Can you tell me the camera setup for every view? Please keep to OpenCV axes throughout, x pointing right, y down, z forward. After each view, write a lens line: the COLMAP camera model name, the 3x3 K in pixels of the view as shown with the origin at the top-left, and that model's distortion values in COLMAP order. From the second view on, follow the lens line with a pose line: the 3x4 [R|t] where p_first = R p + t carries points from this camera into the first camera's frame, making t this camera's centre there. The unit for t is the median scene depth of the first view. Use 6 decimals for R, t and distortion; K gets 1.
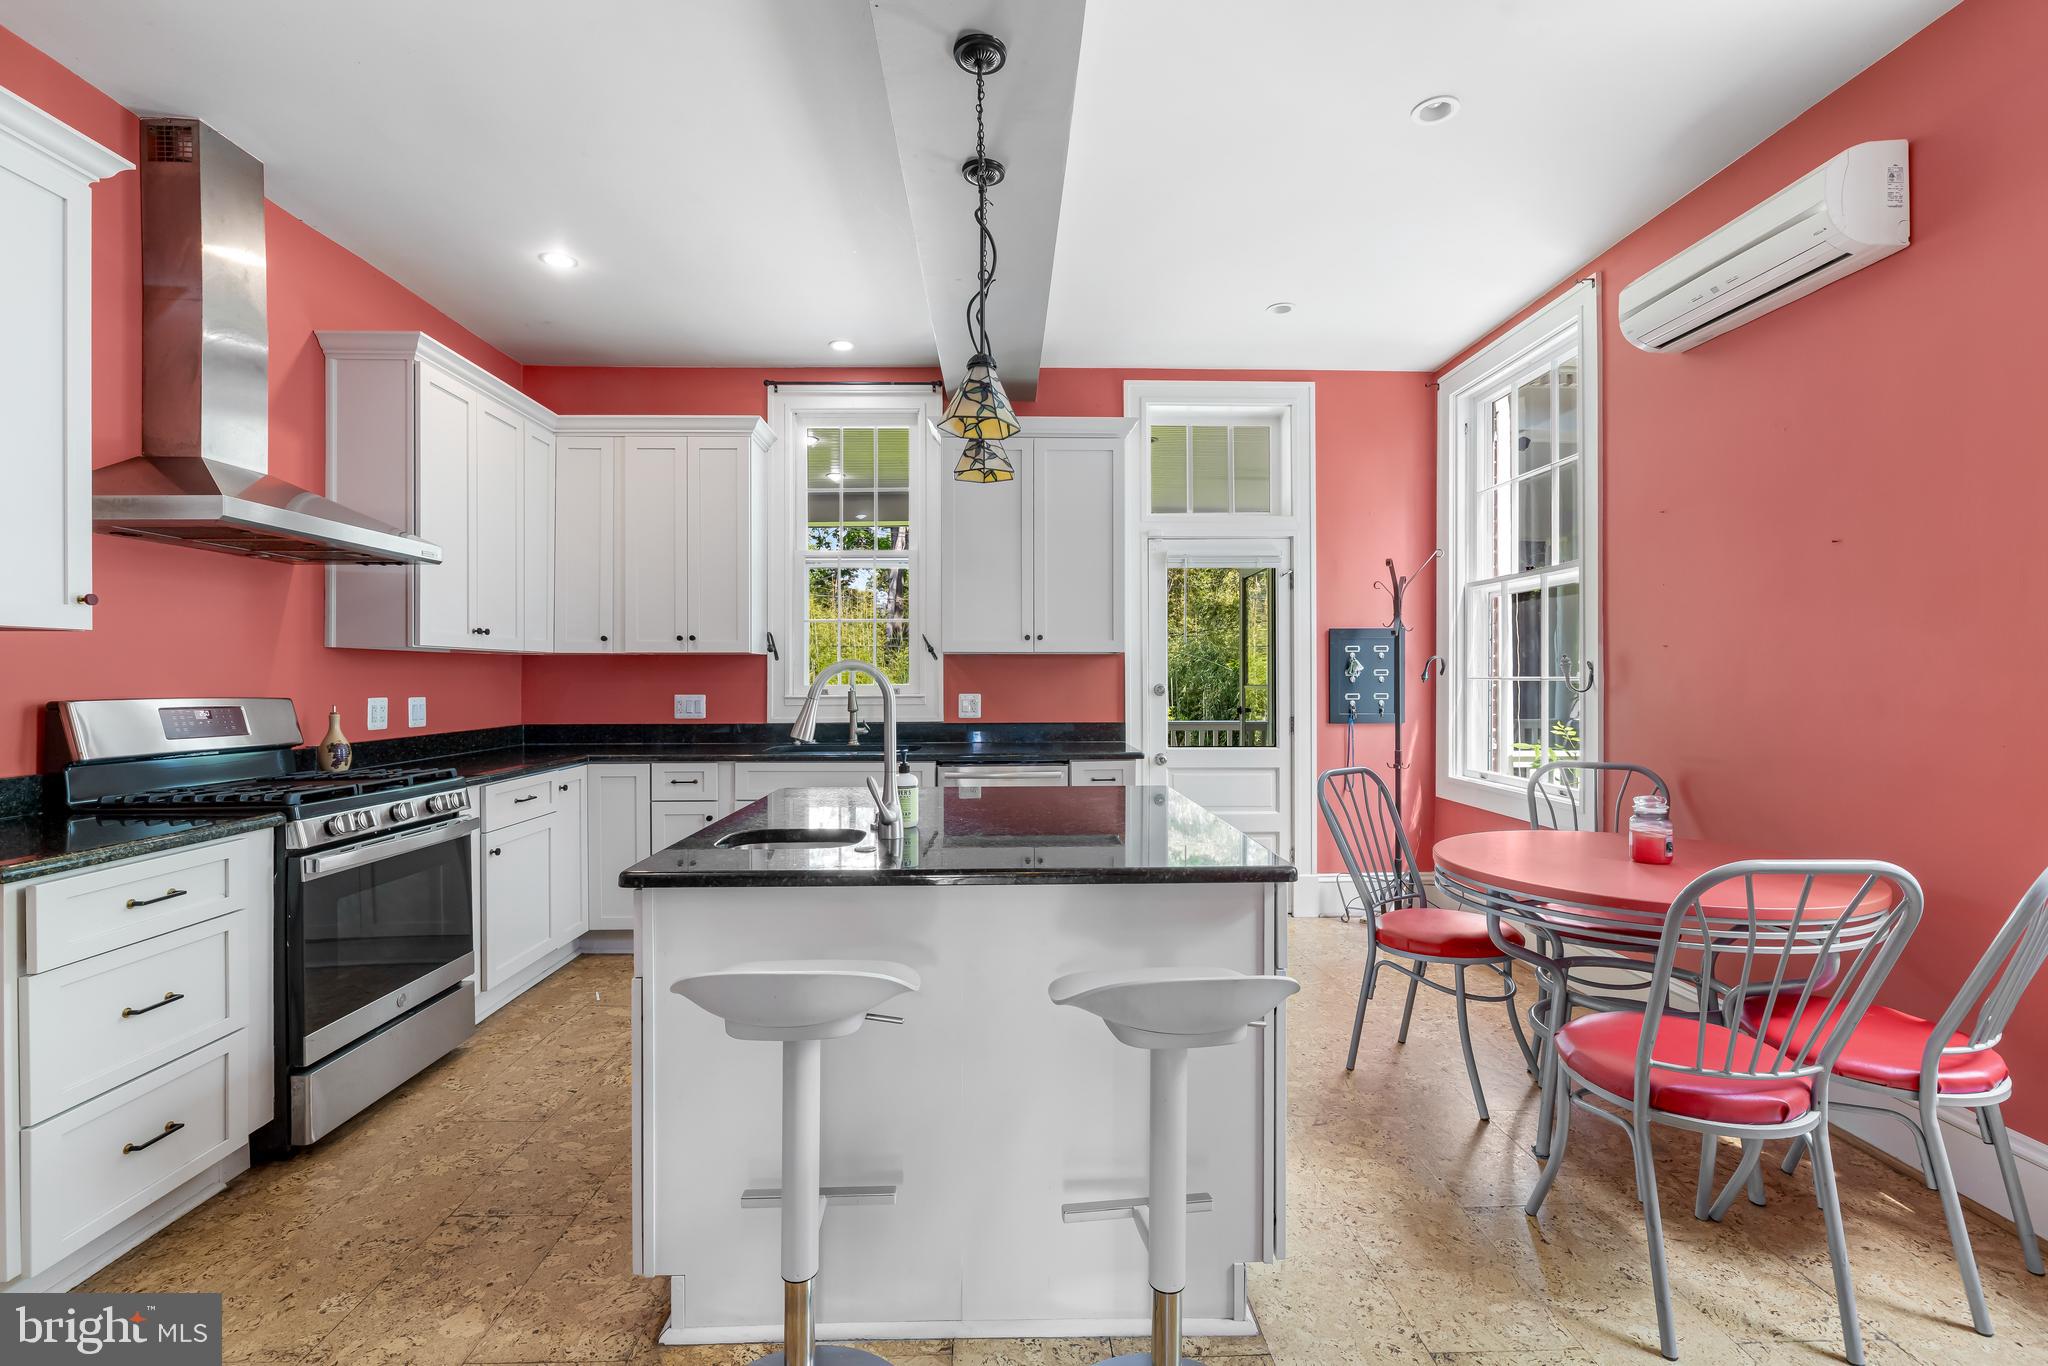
lens RADIAL K [[895.6, 0, 1024.6], [0, 895.6, 681.9], [0, 0, 1]] dist [-0.005342, 0.001877]
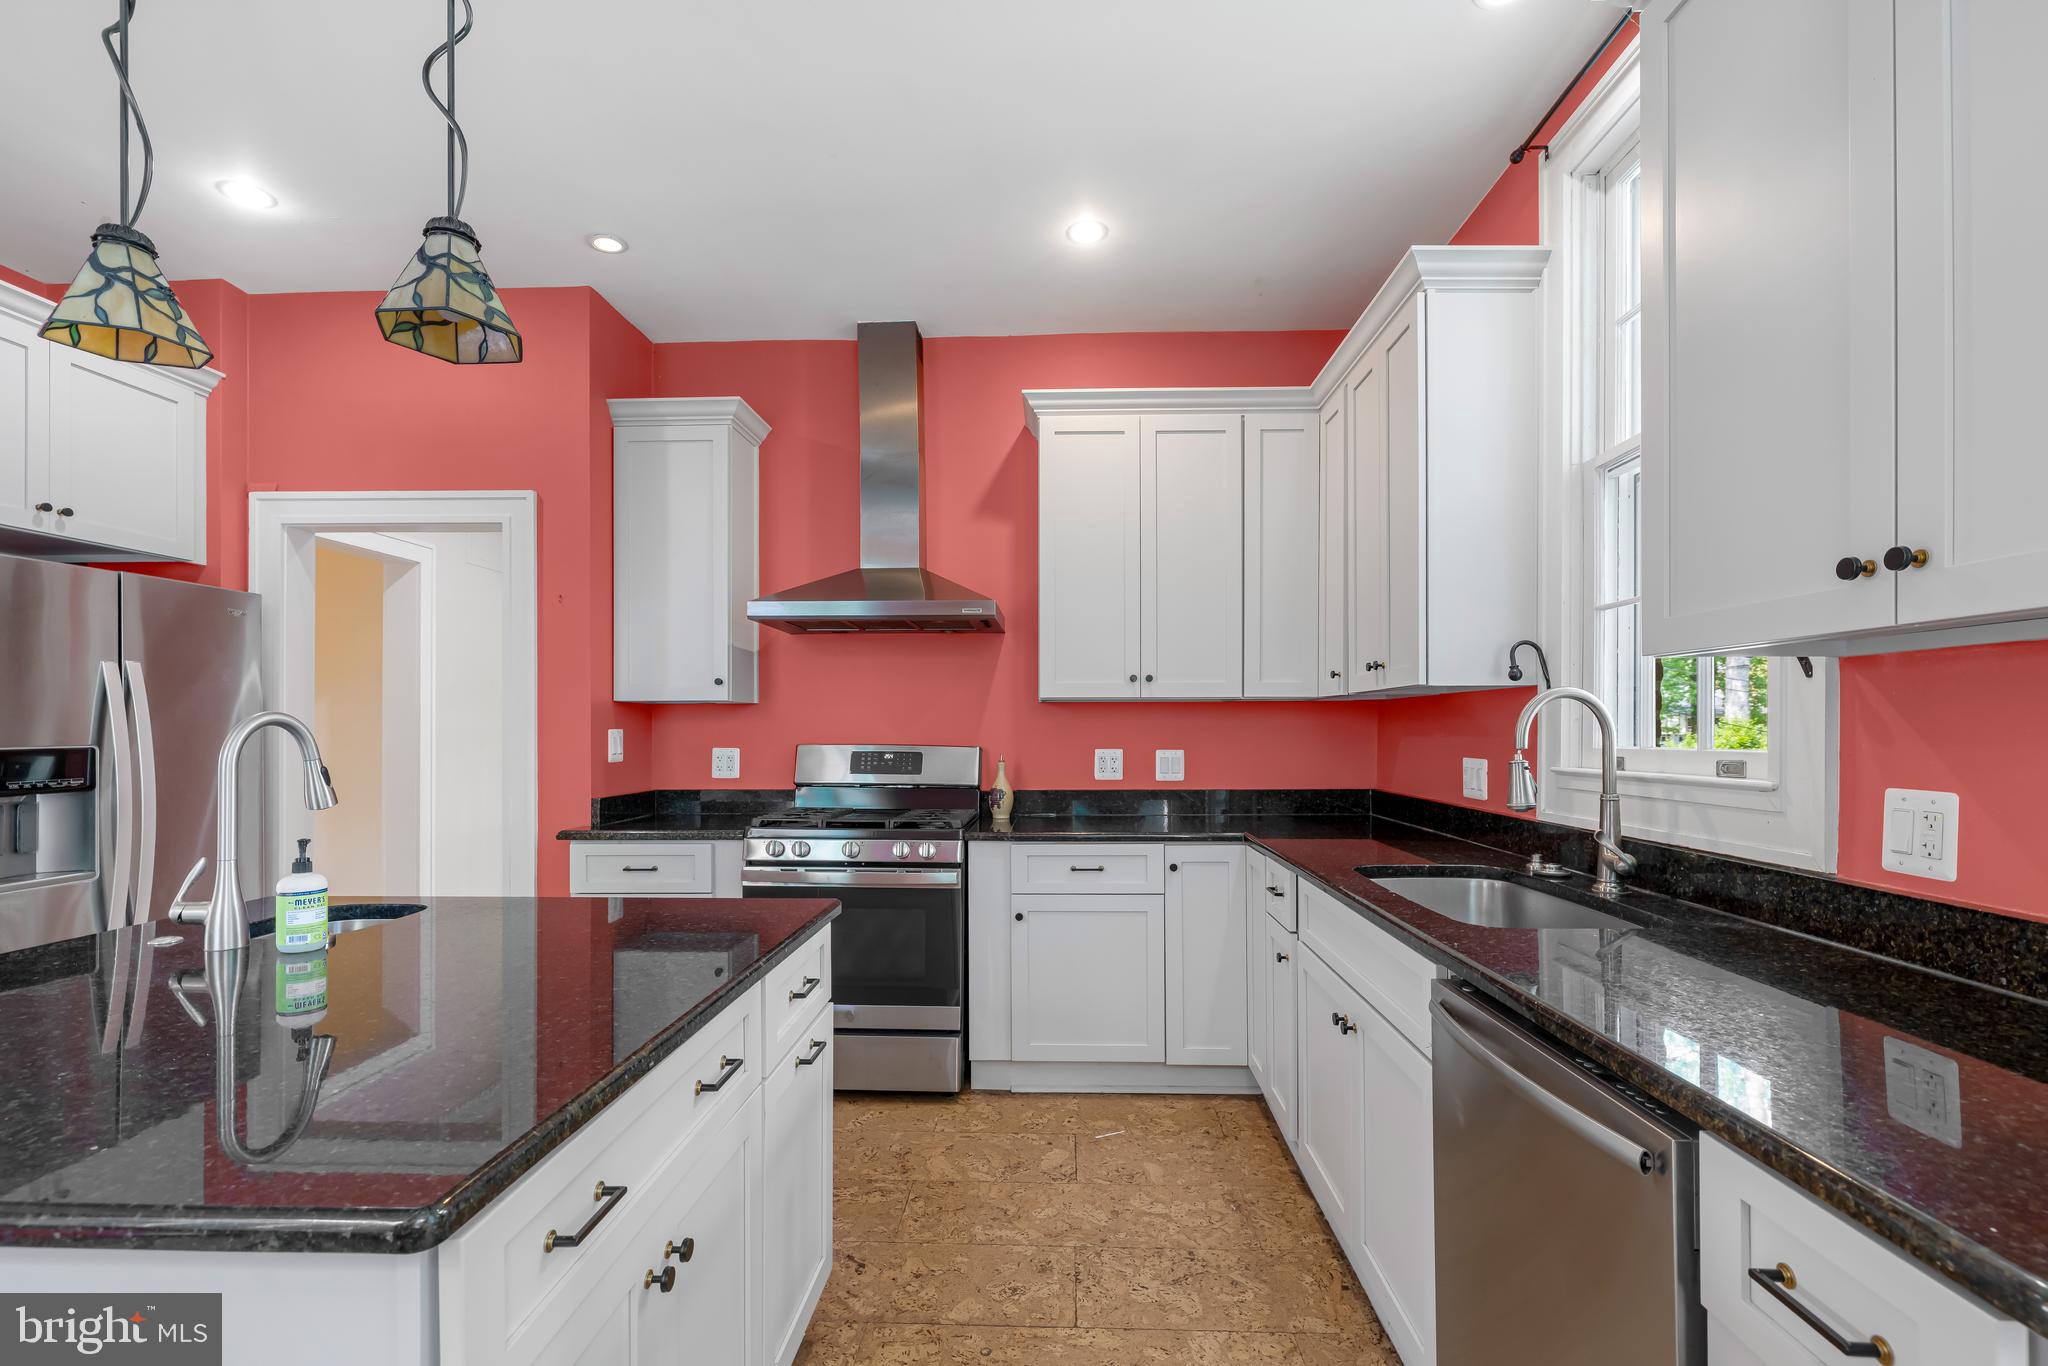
lens RADIAL K [[895.6, 0, 1024.6], [0, 895.6, 722.8], [0, 0, 1]] dist [-0.005342, 0.001877]
pose [[-0.064537, -0.003641, -0.997909, 0.330421], [-0.002317, 0.999991, -0.003499, -0.009717], [0.997913, 0.002086, -0.064545, 0.935169]]
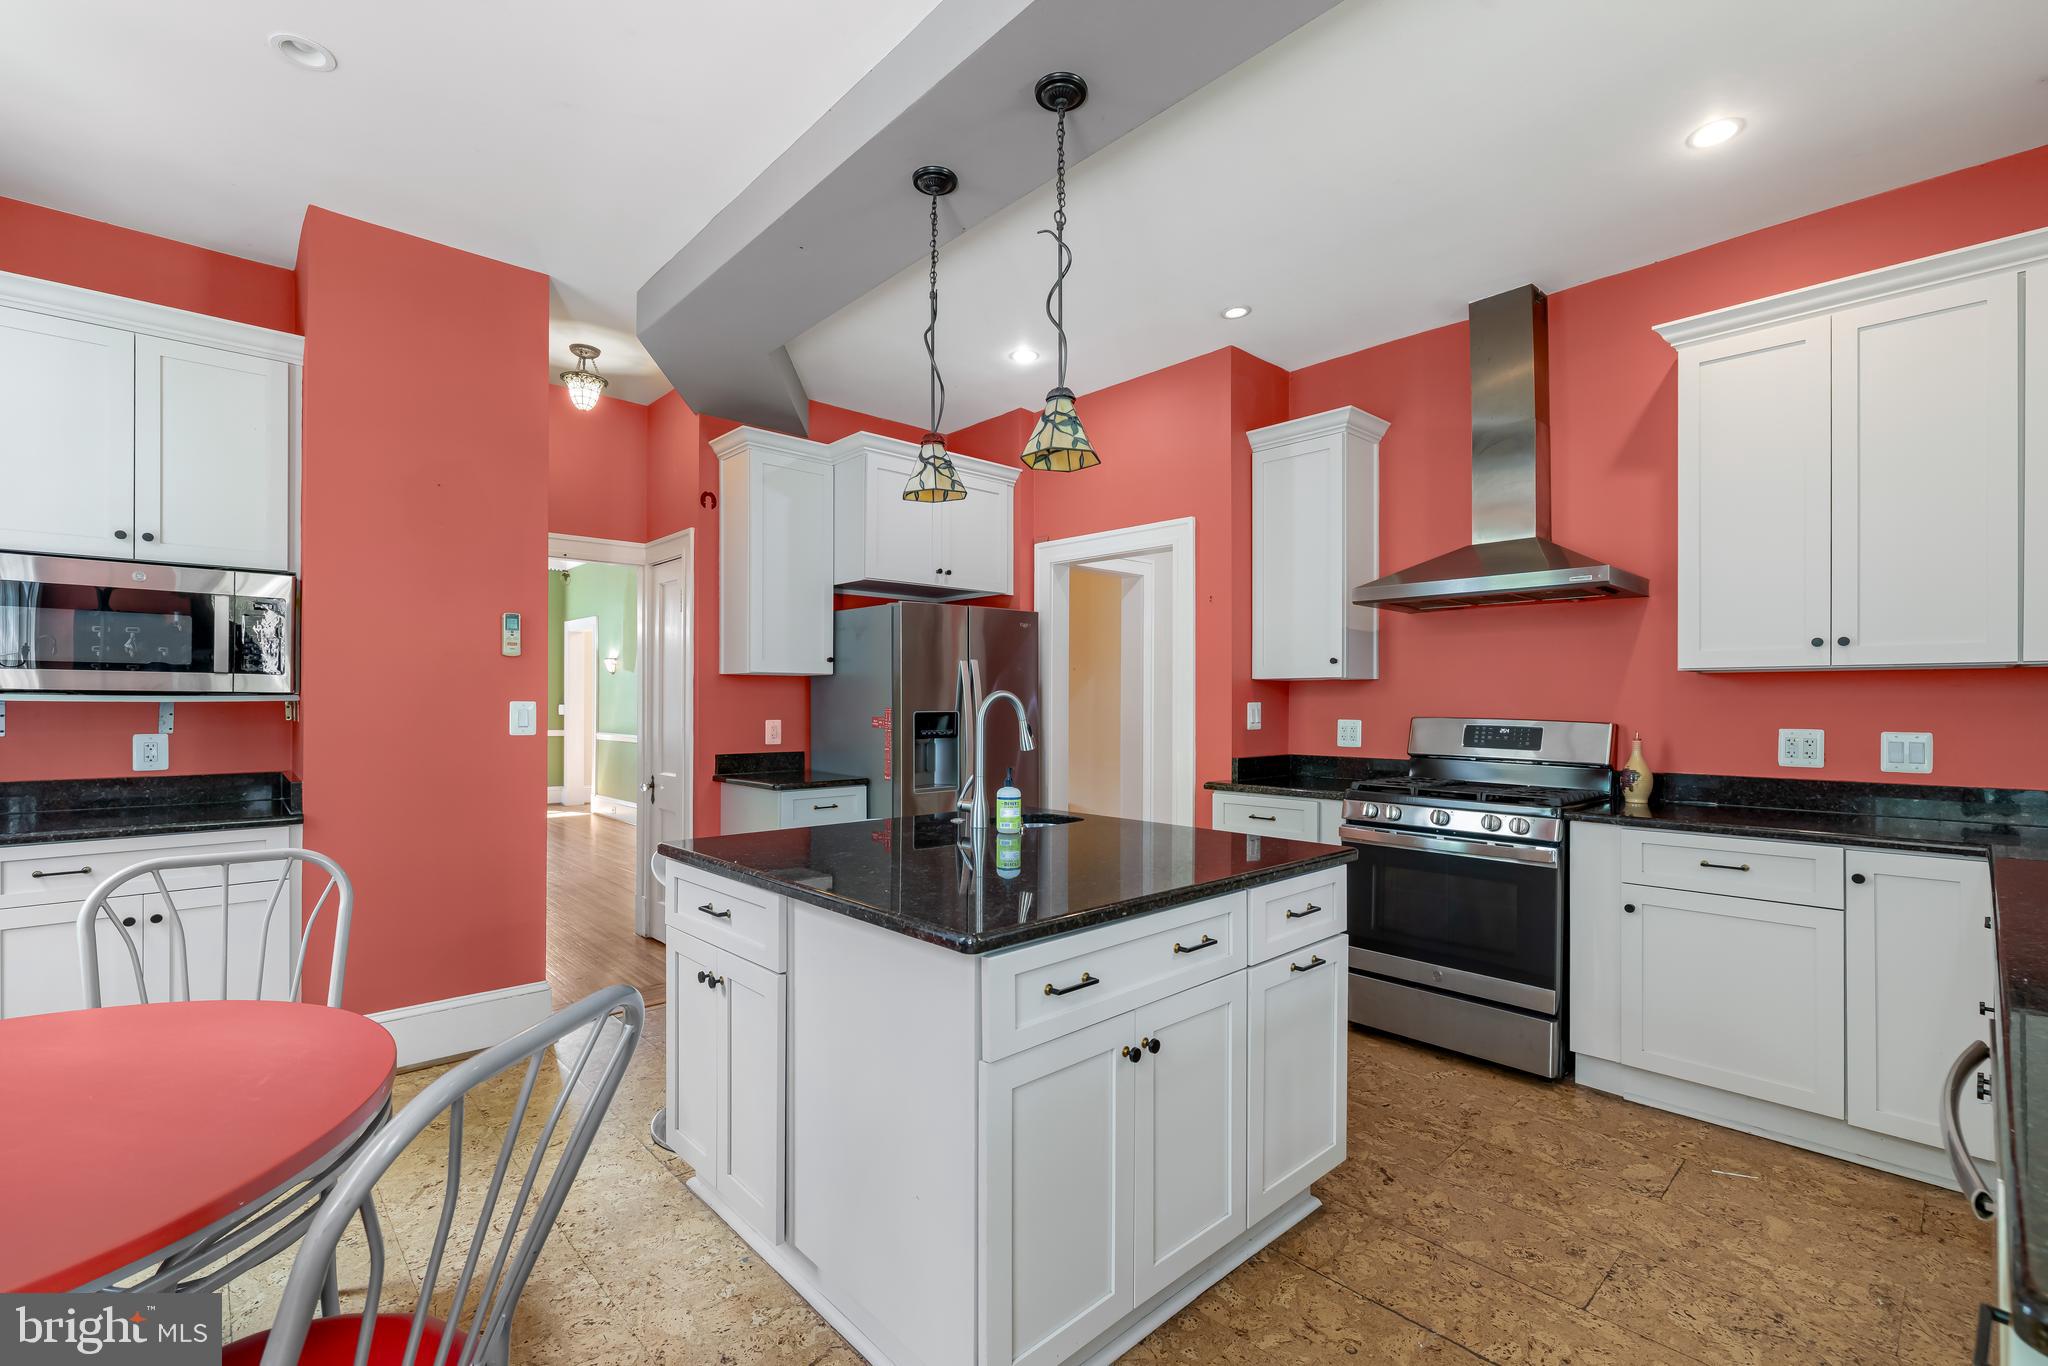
lens RADIAL K [[895.6, 0, 1025.7], [0, 895.6, 691.4], [0, 0, 1]] dist [-0.005342, 0.001877]
pose [[-0.750813, -0.007315, -0.660474, 0.392023], [-0.003705, 0.999970, -0.006864, -0.010186], [0.660504, -0.002706, -0.750817, 1.112610]]
